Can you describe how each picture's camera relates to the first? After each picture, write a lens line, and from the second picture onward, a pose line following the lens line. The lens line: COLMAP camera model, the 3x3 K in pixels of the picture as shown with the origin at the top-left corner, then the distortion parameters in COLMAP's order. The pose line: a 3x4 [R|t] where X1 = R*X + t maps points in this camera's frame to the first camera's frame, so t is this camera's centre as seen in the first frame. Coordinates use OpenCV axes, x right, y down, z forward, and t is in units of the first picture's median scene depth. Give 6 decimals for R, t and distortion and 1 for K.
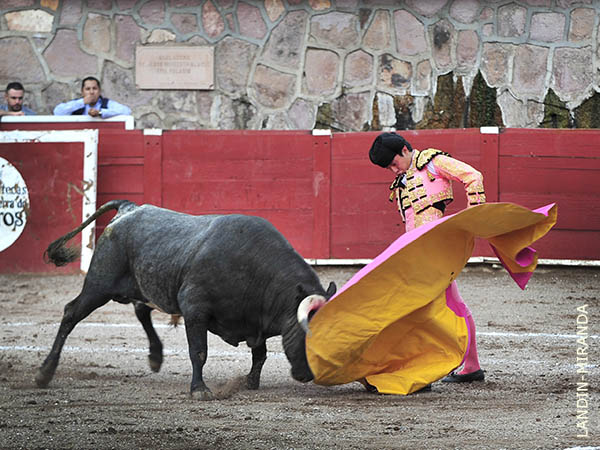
lens RADIAL K [[3599.9, 0, 299.0], [0, 3599.9, 225.7], [0, 0, 1]] dist [0.743865, 0.000000]
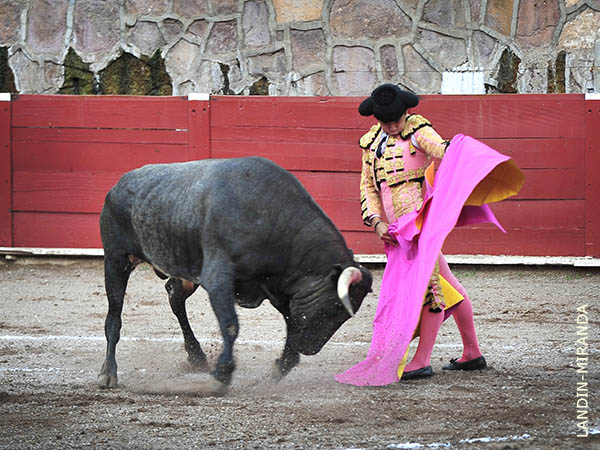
lens RADIAL K [[3599.9, 0, 300.2], [0, 3599.9, 224.7], [0, 0, 1]] dist [0.743865, 0.000000]
pose [[0.999646, -0.009609, -0.024815, 0.144087], [0.009804, 0.999922, 0.007734, -0.002381], [0.024738, -0.007974, 0.999662, 0.150776]]
